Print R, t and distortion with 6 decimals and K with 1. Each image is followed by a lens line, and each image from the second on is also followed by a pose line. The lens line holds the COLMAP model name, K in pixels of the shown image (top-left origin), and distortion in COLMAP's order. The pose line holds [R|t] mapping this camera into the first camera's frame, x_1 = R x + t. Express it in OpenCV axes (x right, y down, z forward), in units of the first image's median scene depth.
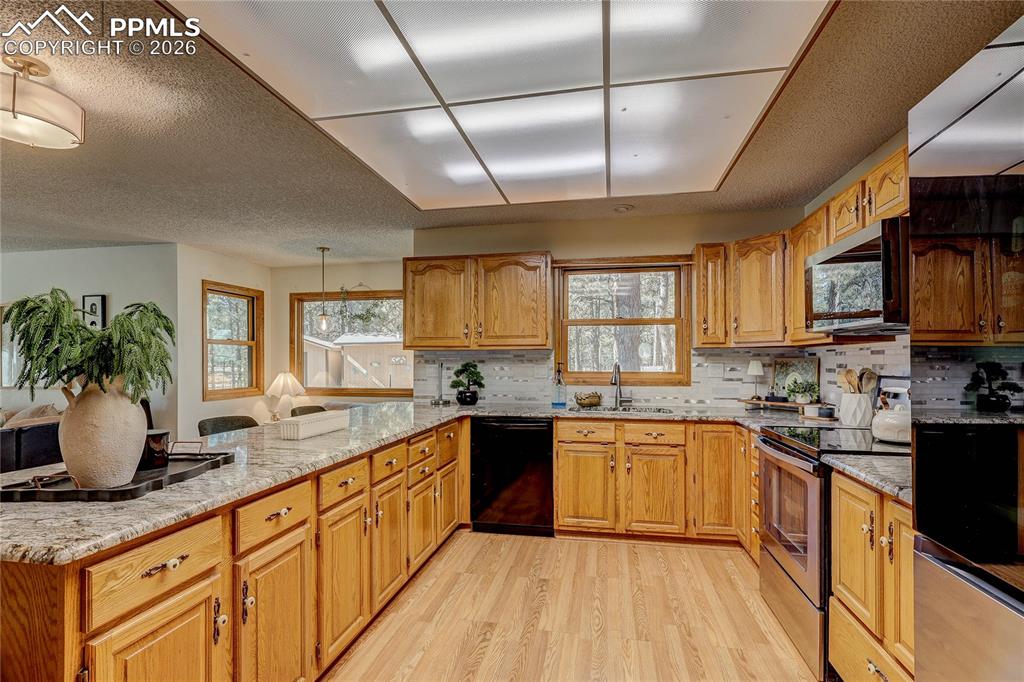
lens RADIAL K [[494.7, 0, 512.3], [0, 494.7, 352.6], [0, 0, 1]] dist [0.001159, -0.000025]
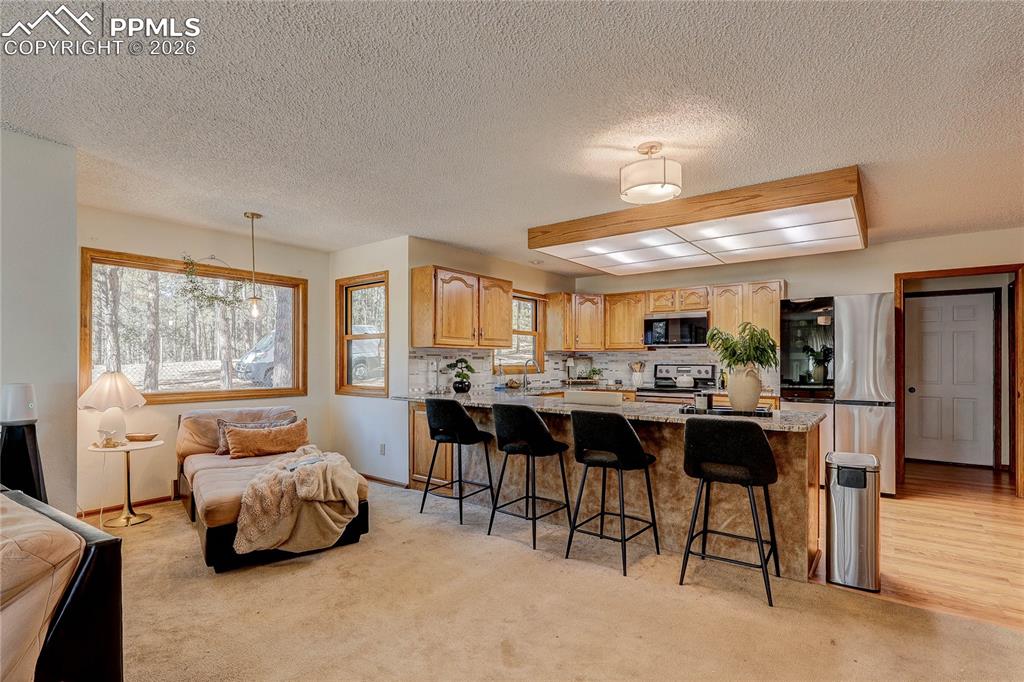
lens RADIAL K [[491.5, 0, 513.2], [0, 491.5, 352.7], [0, 0, 1]] dist [-0.003062, -0.000733]
pose [[0.441959, 0.016376, 0.896886, -1.204266], [-0.015269, 0.999826, -0.010731, 0.017468], [-0.896906, -0.008952, 0.442132, 0.366362]]
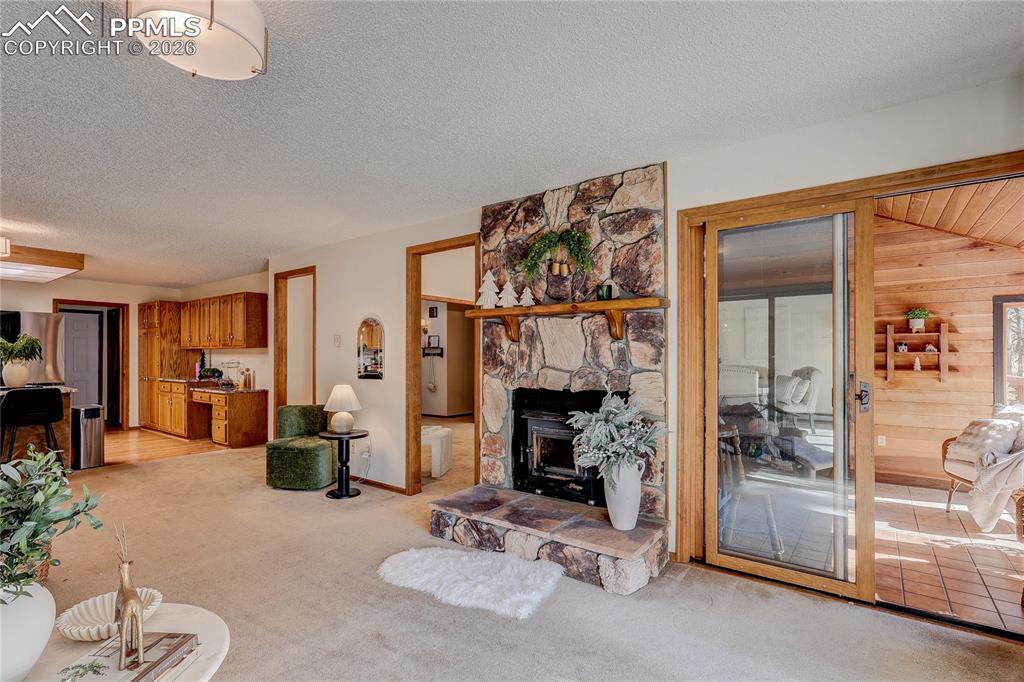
lens RADIAL K [[494.7, 0, 512.3], [0, 494.7, 352.6], [0, 0, 1]] dist [0.001159, -0.000025]
pose [[-0.904798, 0.006690, 0.425789, -2.052995], [-0.000458, 0.999861, -0.016682, 0.027429], [-0.425841, -0.015289, -0.904669, 1.009050]]
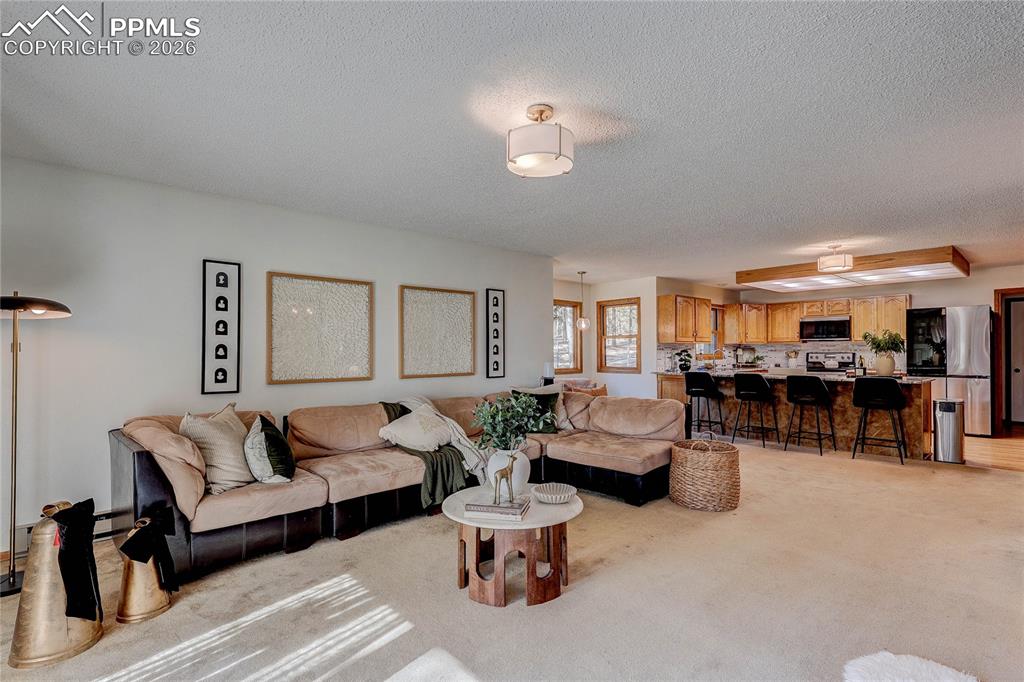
lens RADIAL K [[484.9, 0, 514.6], [0, 484.9, 346.4], [0, 0, 1]] dist [-0.000491, -0.000778]
pose [[0.595470, 0.006922, 0.803348, -2.206805], [-0.007786, 0.999966, -0.002845, 0.019132], [-0.803340, -0.004561, 0.595503, 0.411417]]
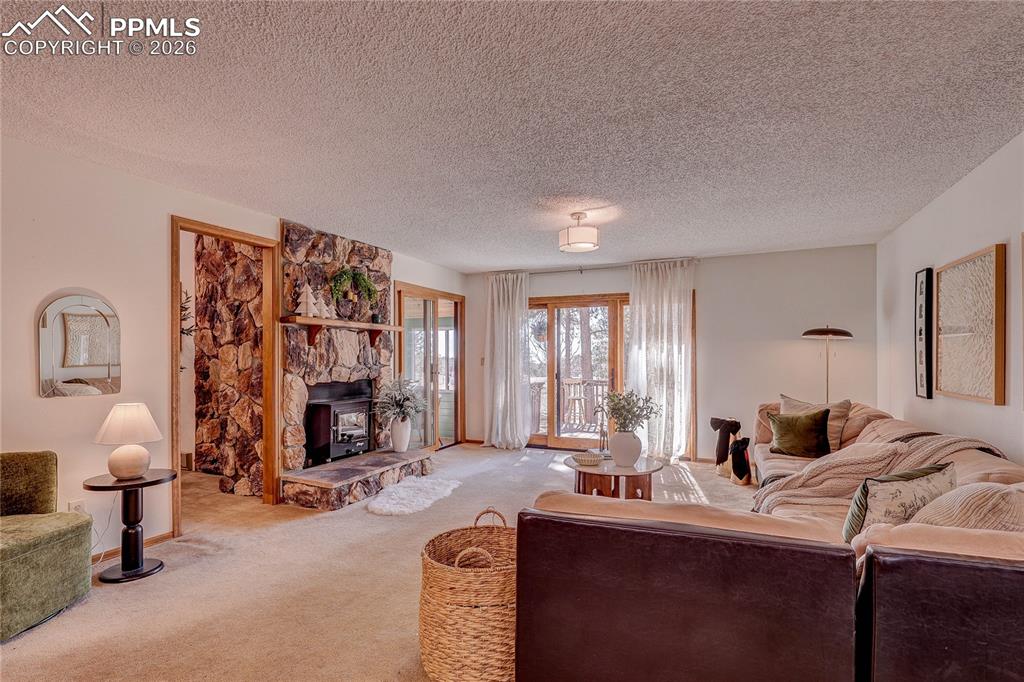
lens RADIAL K [[496.7, 0, 512.5], [0, 496.7, 359.0], [0, 0, 1]] dist [0.000663, 0.000473]
pose [[-0.224341, 0.007181, -0.974484, -0.589505], [0.010619, 0.999931, 0.004924, 0.020834], [0.974453, -0.009243, -0.224402, 0.863479]]
